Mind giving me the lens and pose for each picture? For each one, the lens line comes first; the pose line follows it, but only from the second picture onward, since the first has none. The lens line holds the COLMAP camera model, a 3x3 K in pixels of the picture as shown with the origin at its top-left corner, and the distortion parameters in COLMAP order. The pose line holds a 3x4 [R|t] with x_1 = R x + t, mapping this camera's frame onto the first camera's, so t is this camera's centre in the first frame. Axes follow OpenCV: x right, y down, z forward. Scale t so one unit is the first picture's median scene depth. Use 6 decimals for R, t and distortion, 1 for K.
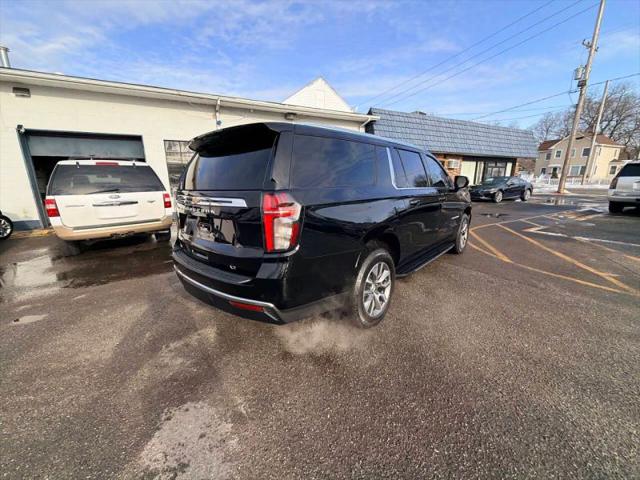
lens RADIAL K [[255.2, 0, 319.5], [0, 255.2, 240.4], [0, 0, 1]] dist [0.001113, -0.000265]
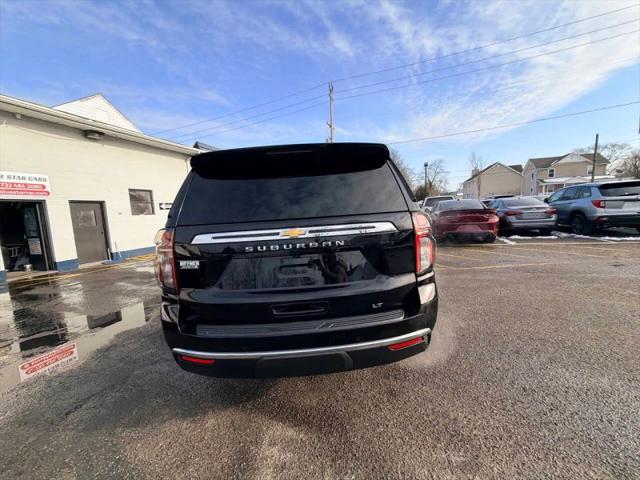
lens RADIAL K [[255.2, 0, 320.2], [0, 255.2, 241.5], [0, 0, 1]] dist [0.001113, -0.000265]
pose [[0.720672, -0.106239, 0.685088, -0.231247], [0.198231, 0.978509, -0.056786, -0.019653], [-0.664332, 0.176730, 0.726244, 0.111509]]
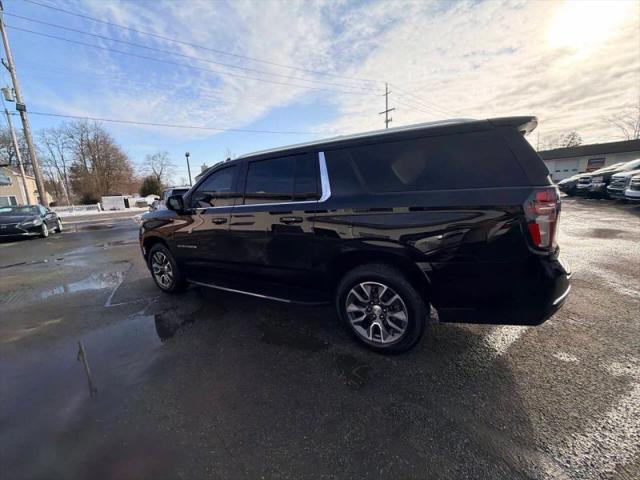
lens RADIAL K [[255.2, 0, 321.2], [0, 255.2, 237.5], [0, 0, 1]] dist [0.001113, -0.000265]
pose [[-0.188673, -0.154076, 0.969878, -0.342063], [0.281812, 0.937583, 0.203767, -0.114993], [-0.940736, 0.311769, -0.133477, 0.526450]]
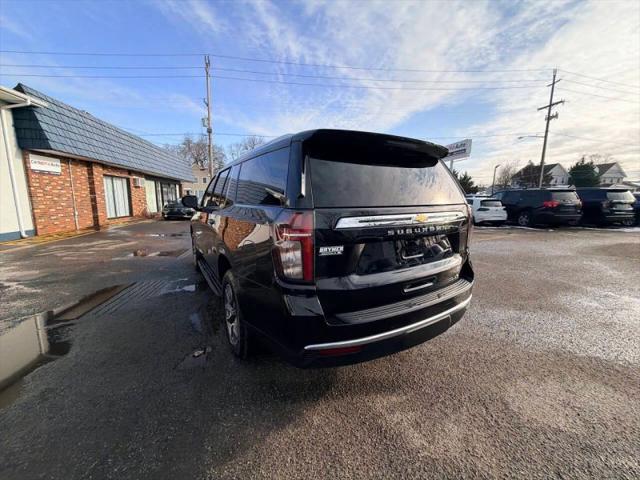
lens RADIAL K [[255.2, 0, 320.0], [0, 255.2, 240.5], [0, 0, 1]] dist [0.001113, -0.000265]
pose [[0.298283, -0.133850, 0.945046, -0.338010], [0.205665, 0.975873, 0.073303, -0.053468], [-0.932056, 0.172498, 0.318615, 0.264920]]
